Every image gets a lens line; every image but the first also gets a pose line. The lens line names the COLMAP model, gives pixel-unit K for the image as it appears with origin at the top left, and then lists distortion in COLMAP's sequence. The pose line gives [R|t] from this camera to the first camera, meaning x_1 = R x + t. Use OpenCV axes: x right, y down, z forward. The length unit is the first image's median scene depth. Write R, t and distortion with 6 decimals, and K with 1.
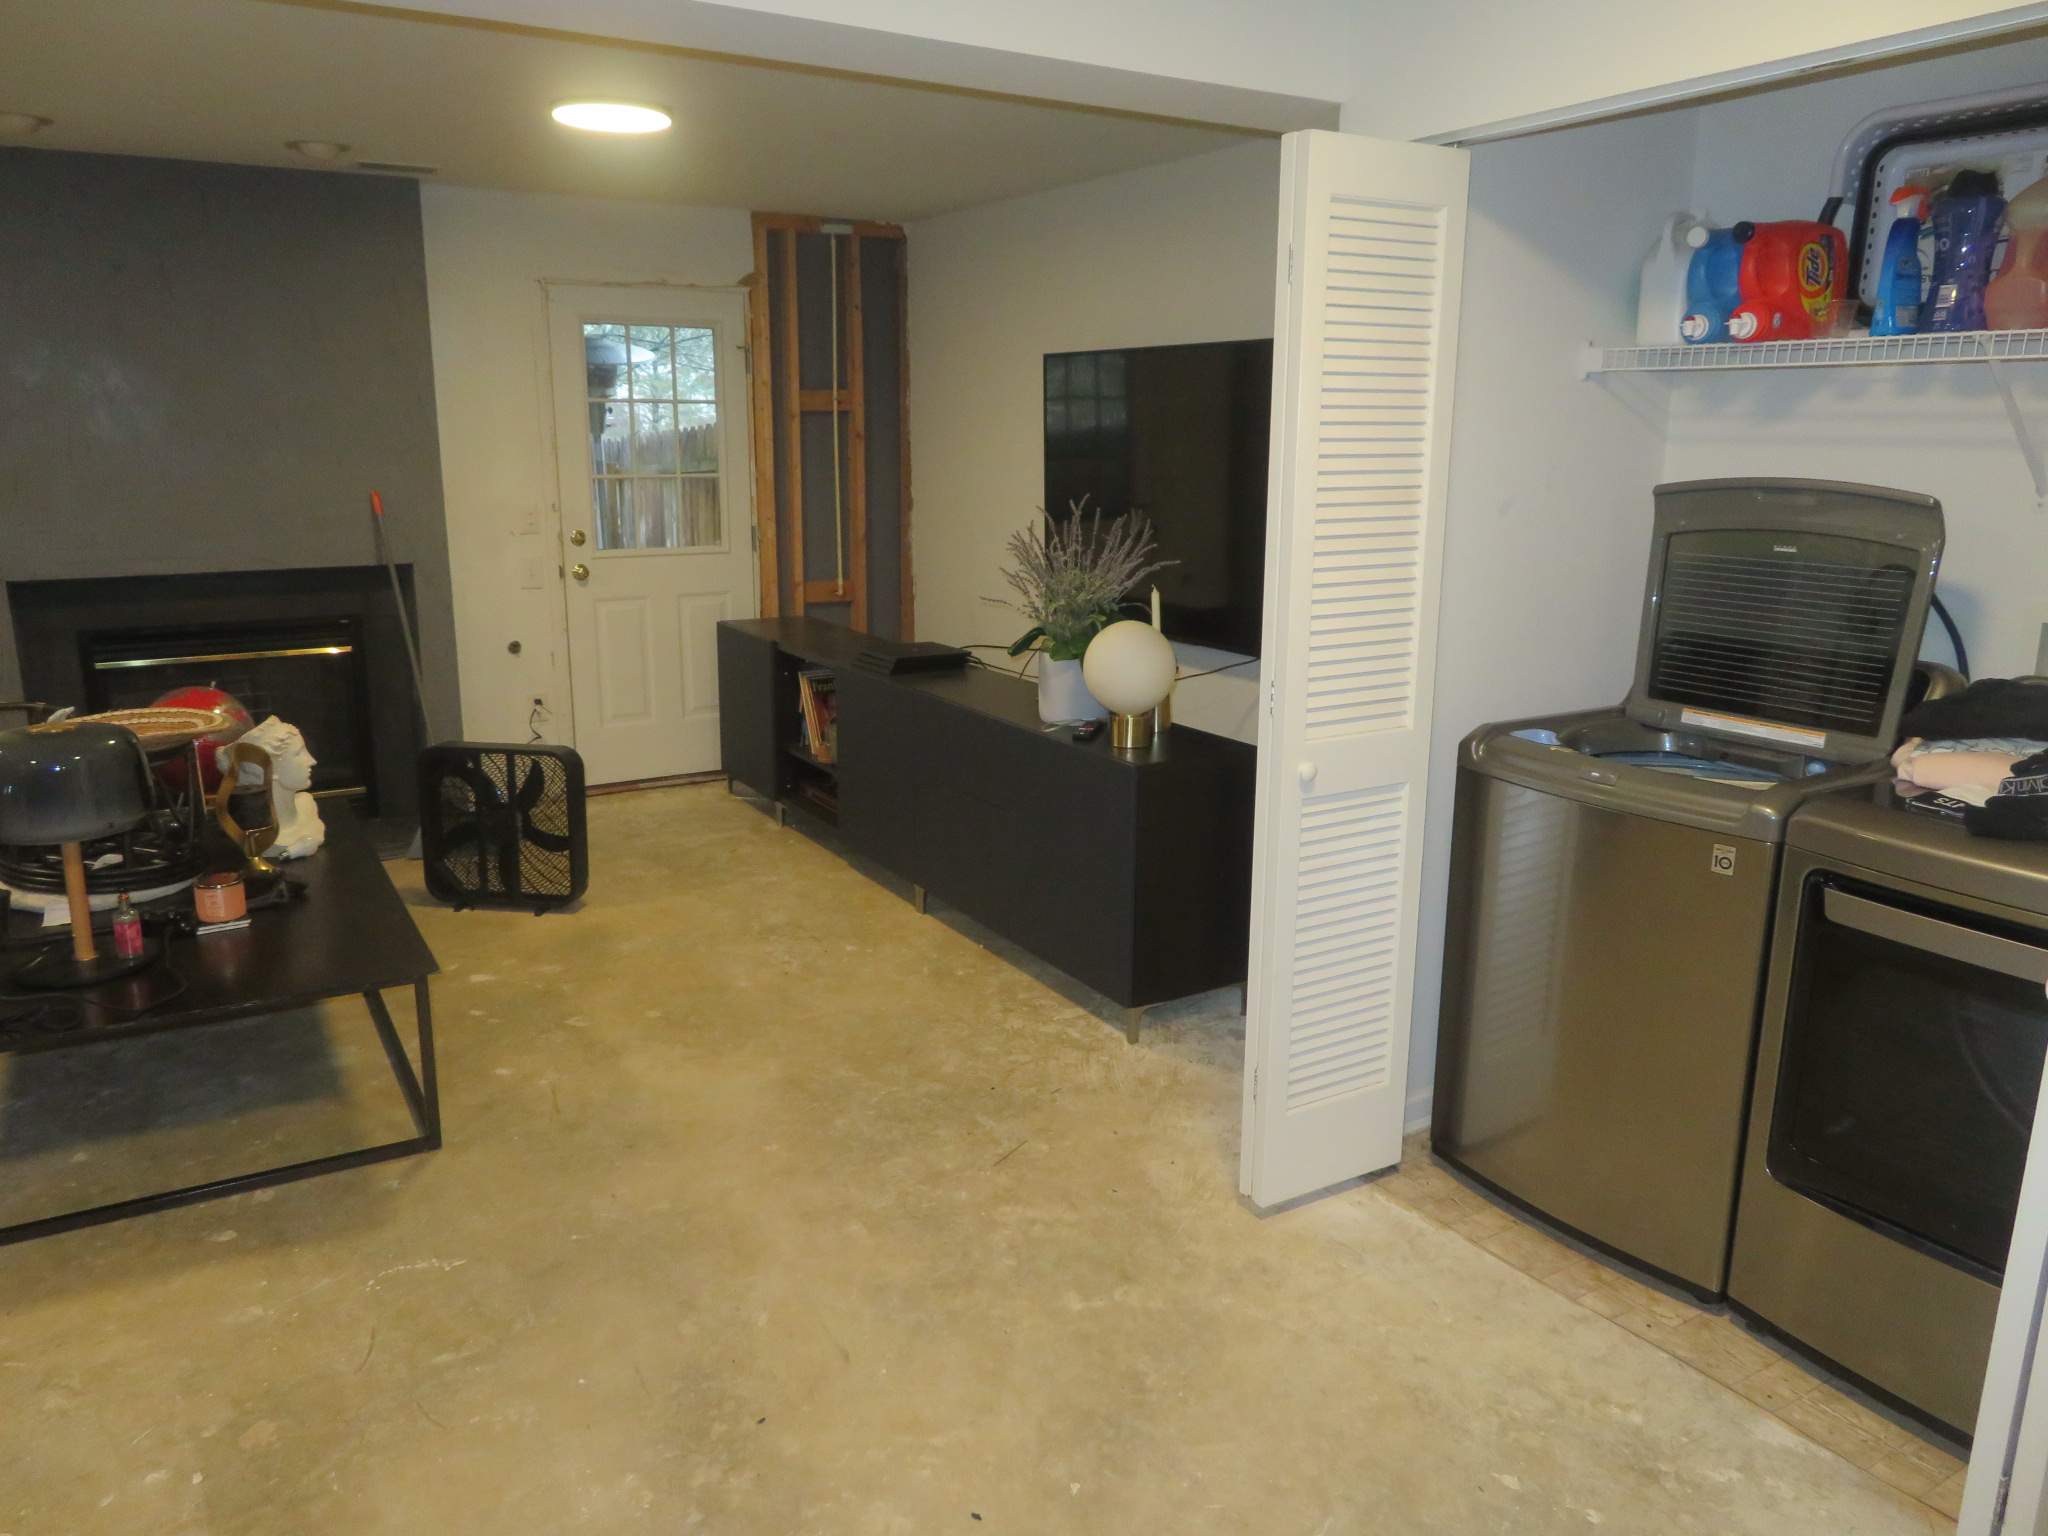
lens RADIAL K [[1470.5, 0, 1027.5], [0, 1470.5, 760.3], [0, 0, 1]] dist [-0.008451, 0.002404]
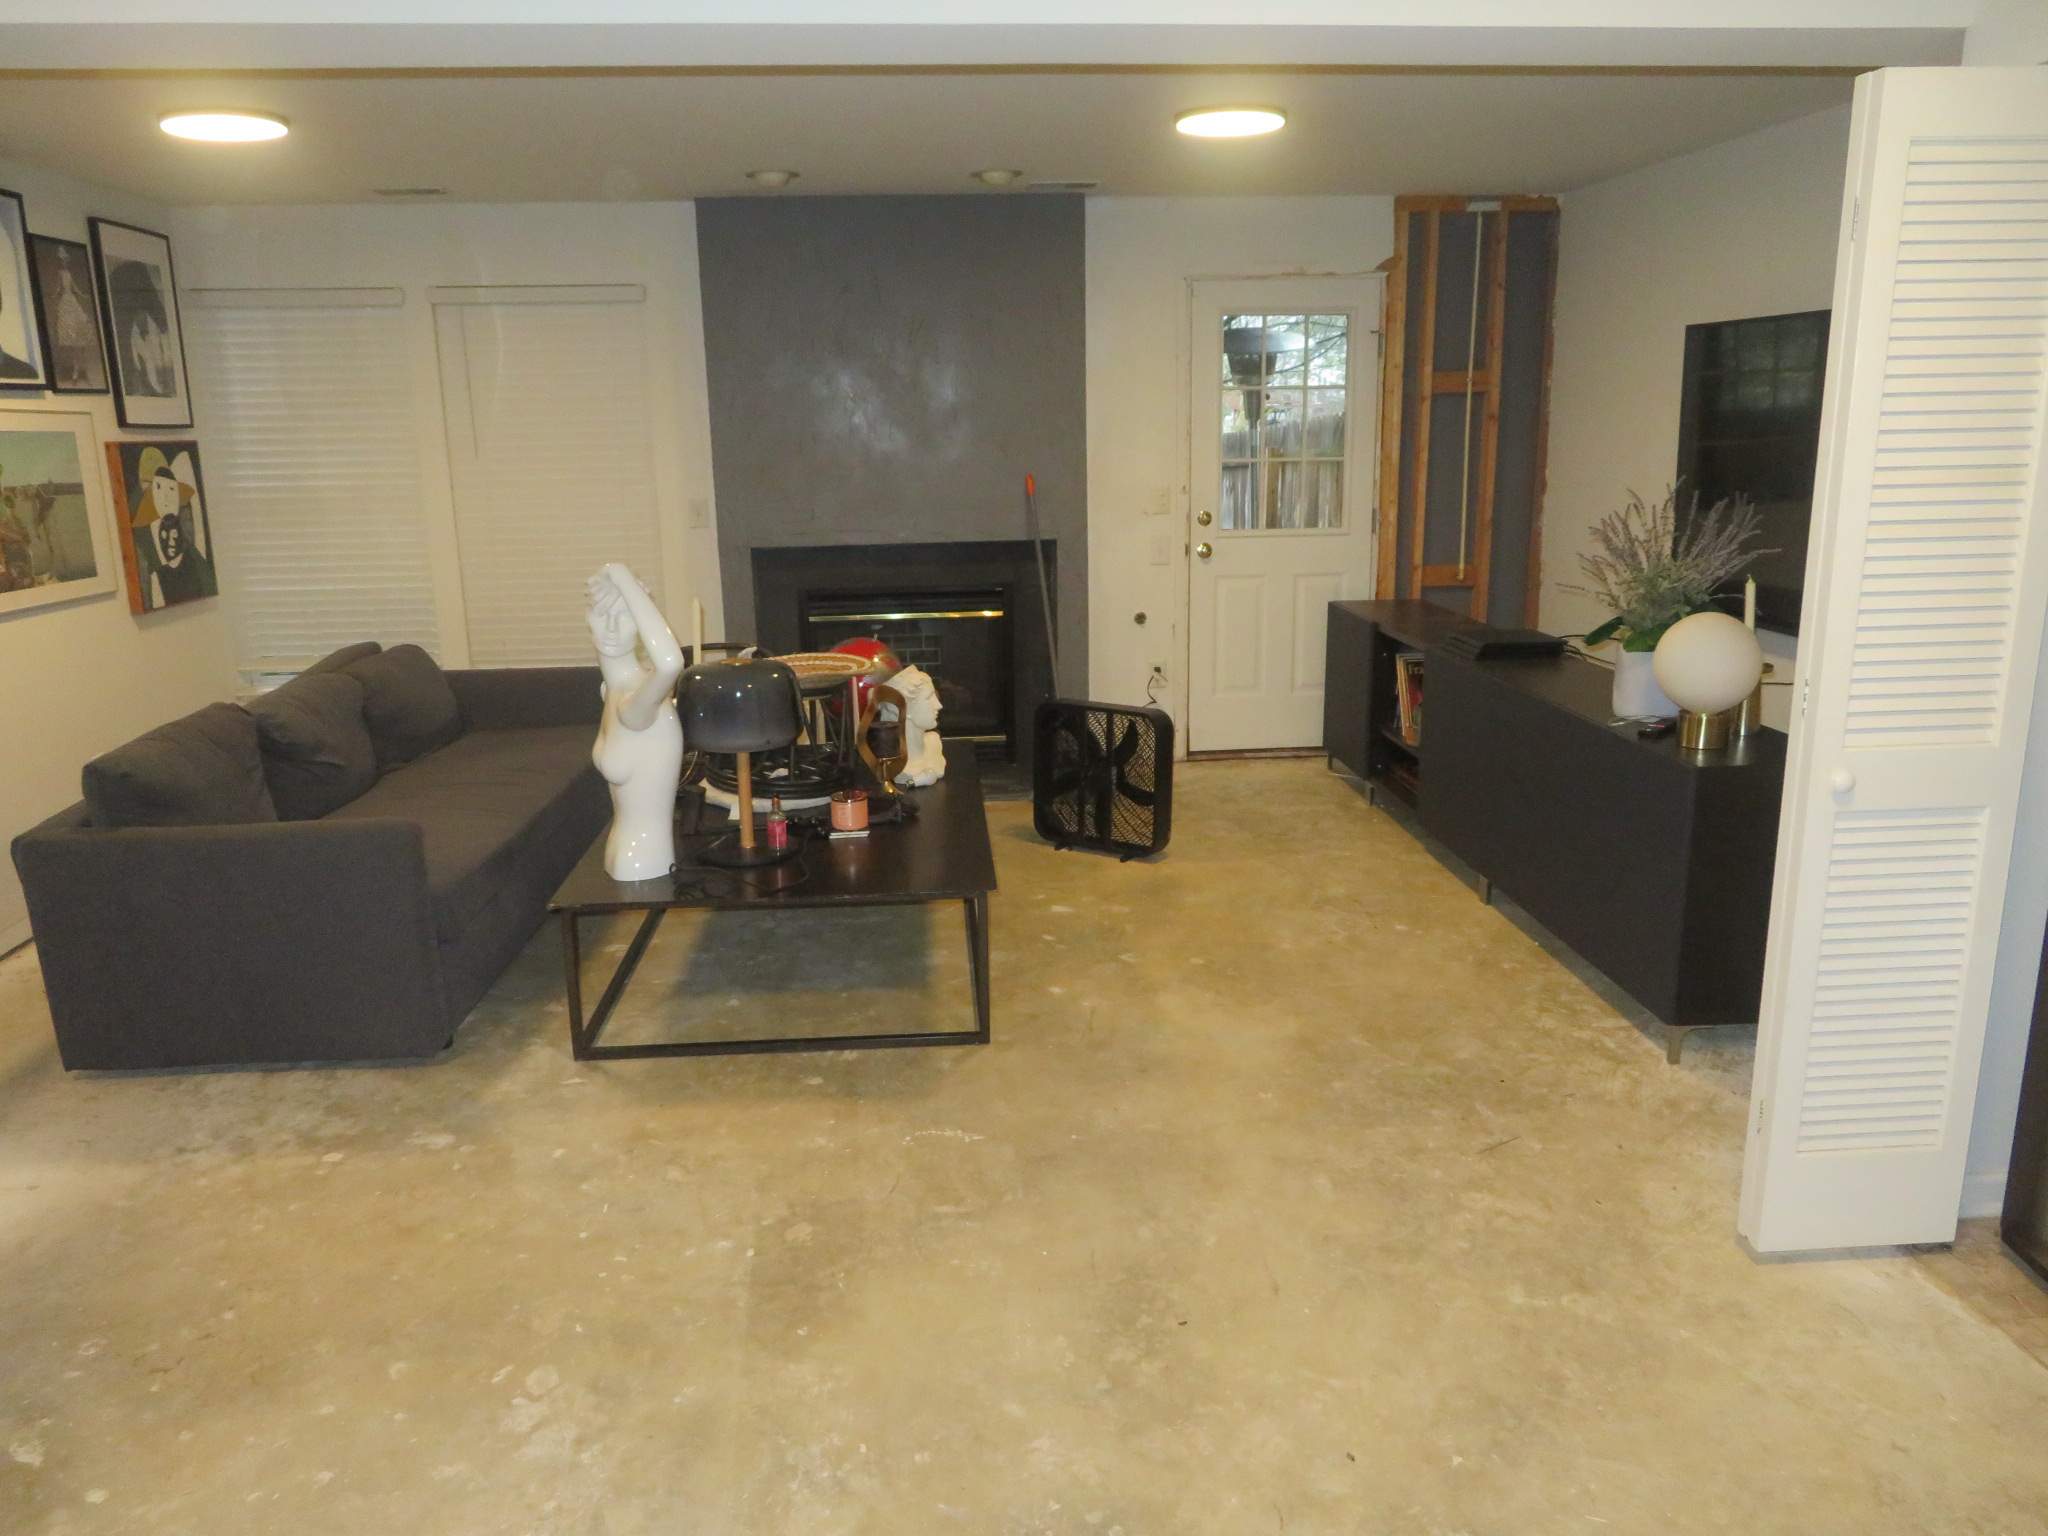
lens RADIAL K [[1470.5, 0, 1021.4], [0, 1470.5, 764.7], [0, 0, 1]] dist [-0.008451, 0.002404]
pose [[0.892603, 0.083722, -0.443001, 0.096346], [-0.077822, 0.996469, 0.031518, 0.005526], [0.444075, 0.006342, 0.895967, -0.022676]]
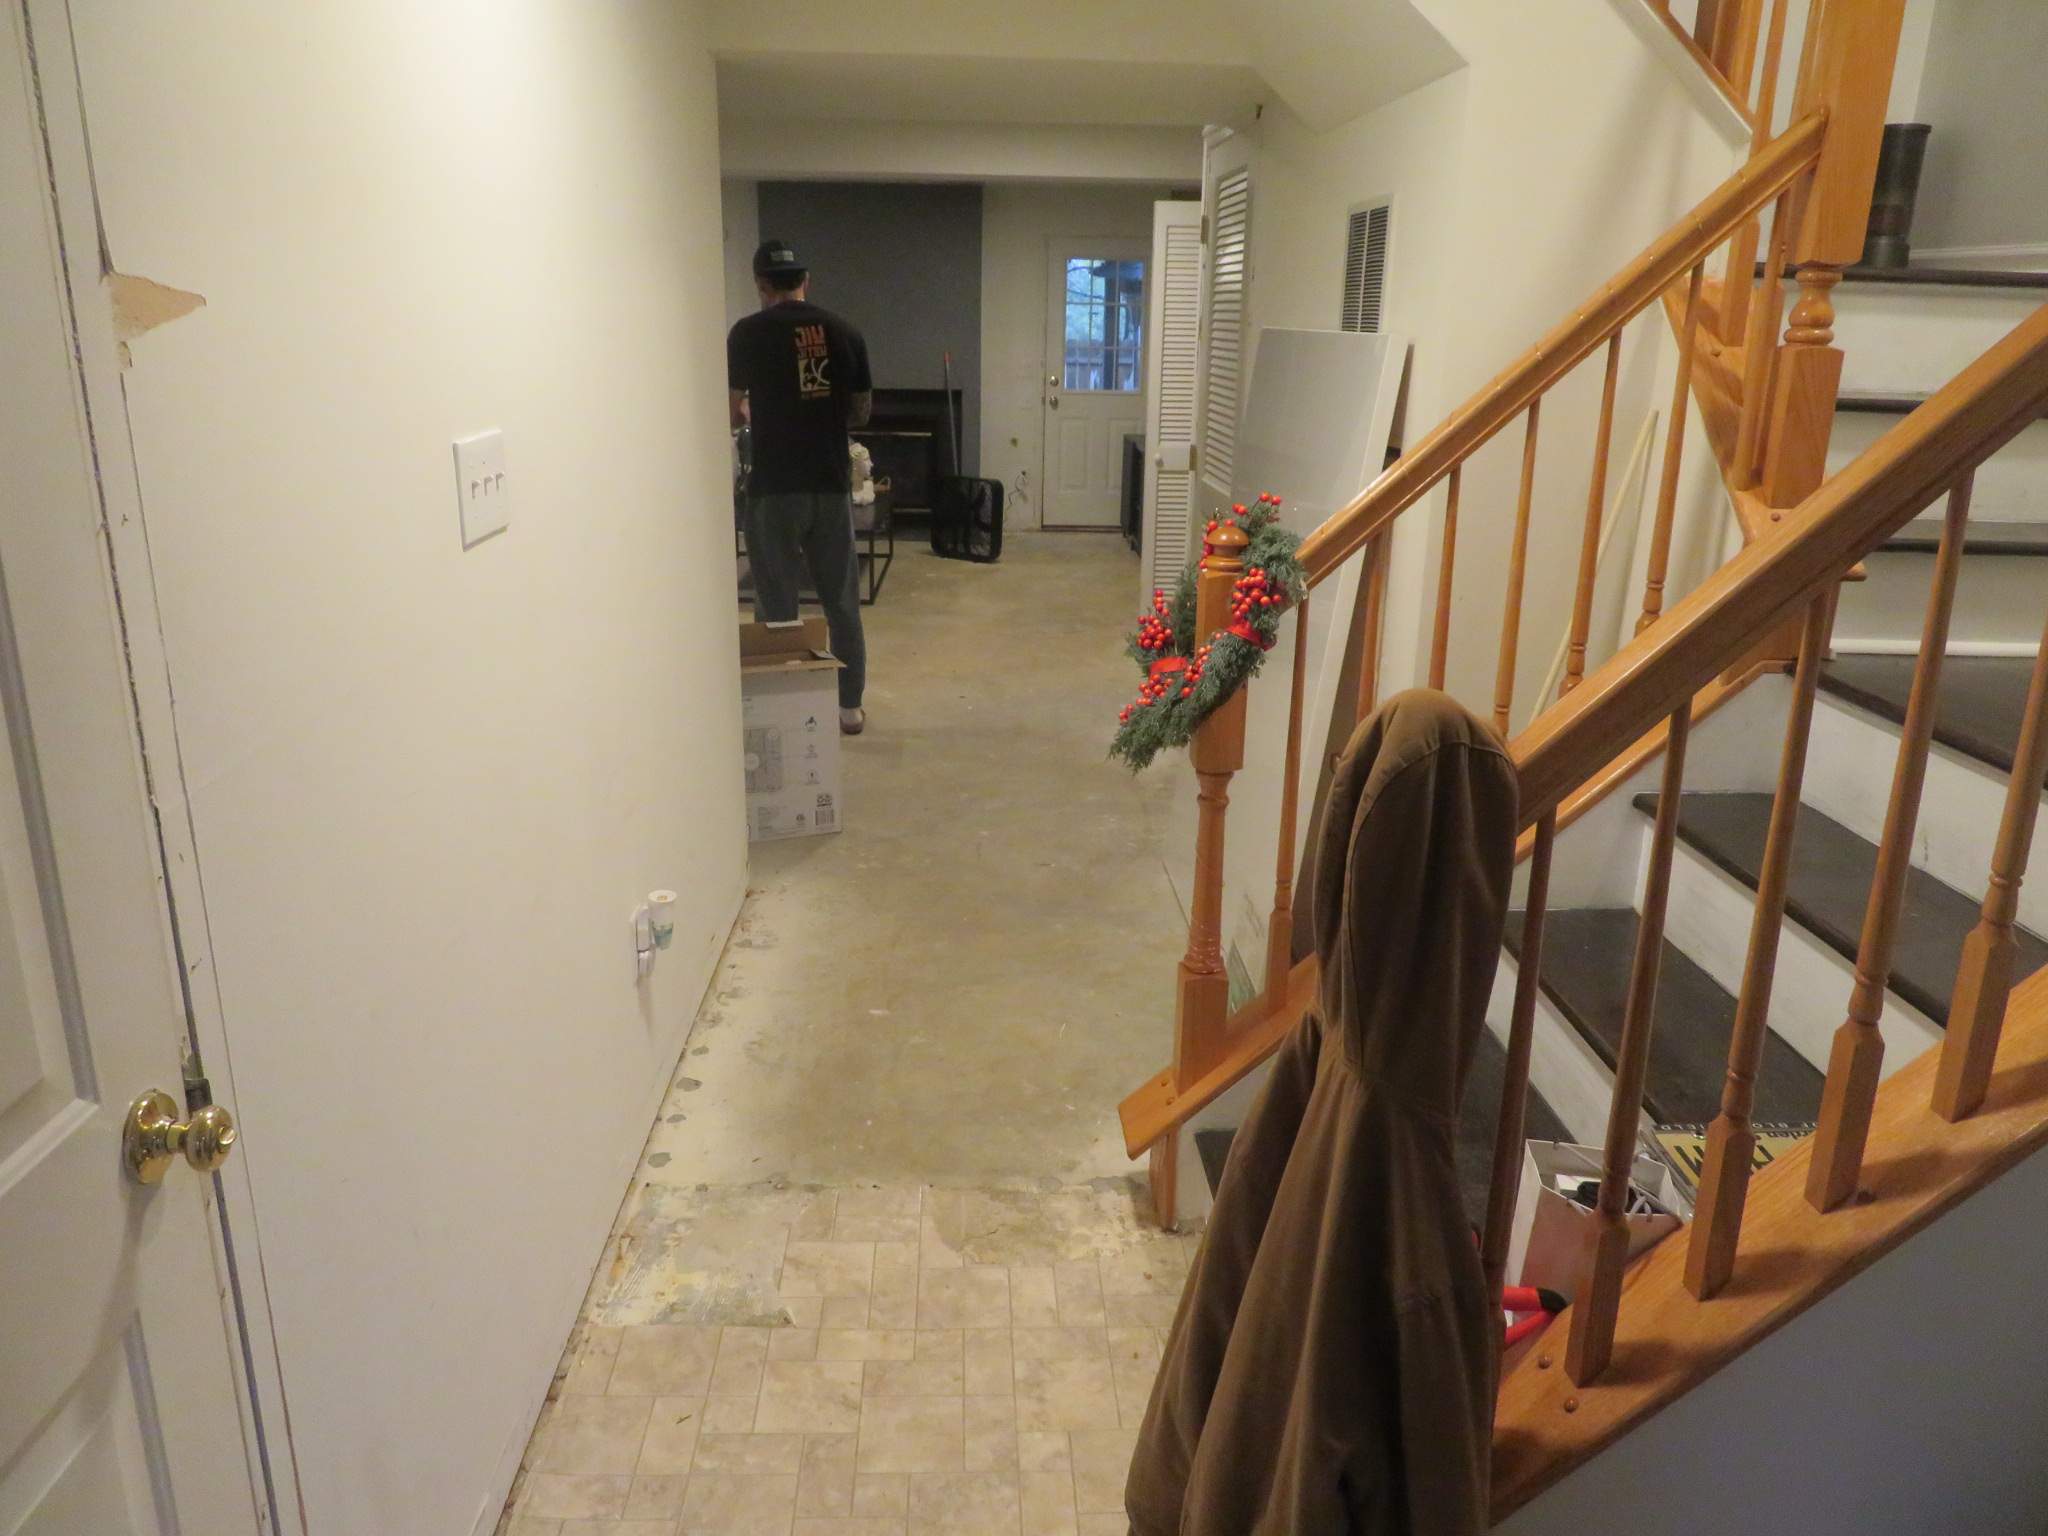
lens RADIAL K [[1470.5, 0, 1024.4], [0, 1470.5, 758.3], [0, 0, 1]] dist [-0.008451, 0.002404]
pose [[0.872138, 0.150989, -0.465378, 0.851477], [-0.122752, 0.988293, 0.090603, 0.216514], [0.473610, -0.021892, 0.880462, -0.904035]]
